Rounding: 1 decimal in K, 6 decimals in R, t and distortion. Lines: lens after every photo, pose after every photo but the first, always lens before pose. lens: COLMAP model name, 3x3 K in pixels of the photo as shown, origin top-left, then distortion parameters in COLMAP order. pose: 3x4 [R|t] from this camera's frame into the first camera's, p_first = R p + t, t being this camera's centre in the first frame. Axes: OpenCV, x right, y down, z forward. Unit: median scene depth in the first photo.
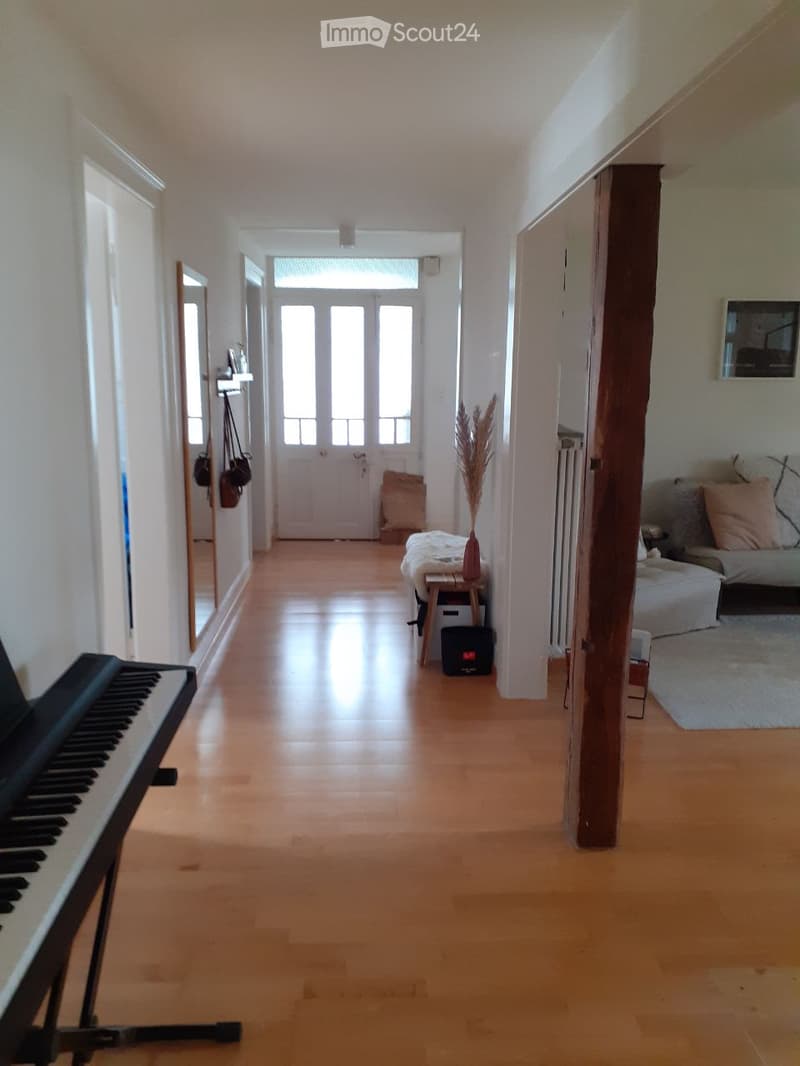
lens RADIAL K [[853.0, 0, 405.2], [0, 853.0, 512.8], [0, 0, 1]] dist [0.136934, -0.253195]
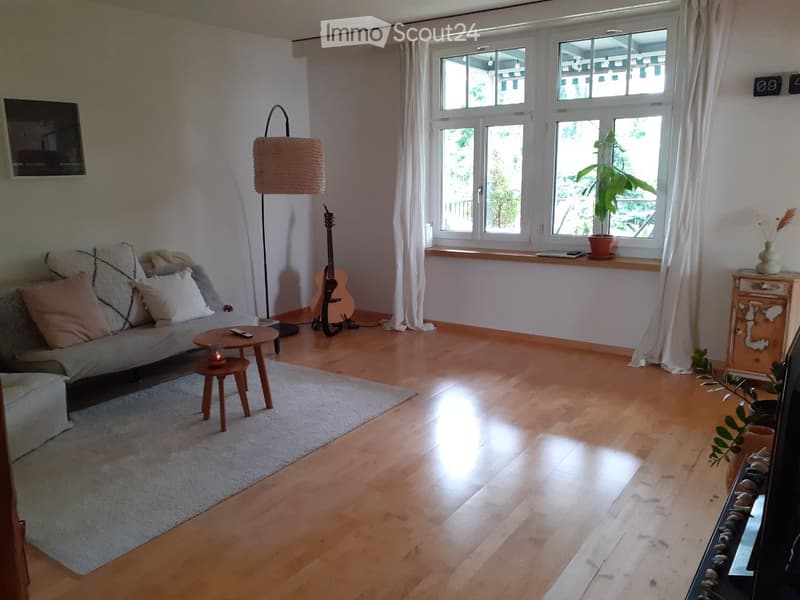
lens RADIAL K [[655.6, 0, 400.0], [0, 655.6, 300.0], [0, 0, 1]] dist [0.012413, 0.003831]
pose [[0.615215, -0.184253, 0.766525, 0.037069], [0.157357, 0.981439, 0.109617, -0.034120], [-0.772495, 0.053180, 0.632790, 0.205548]]
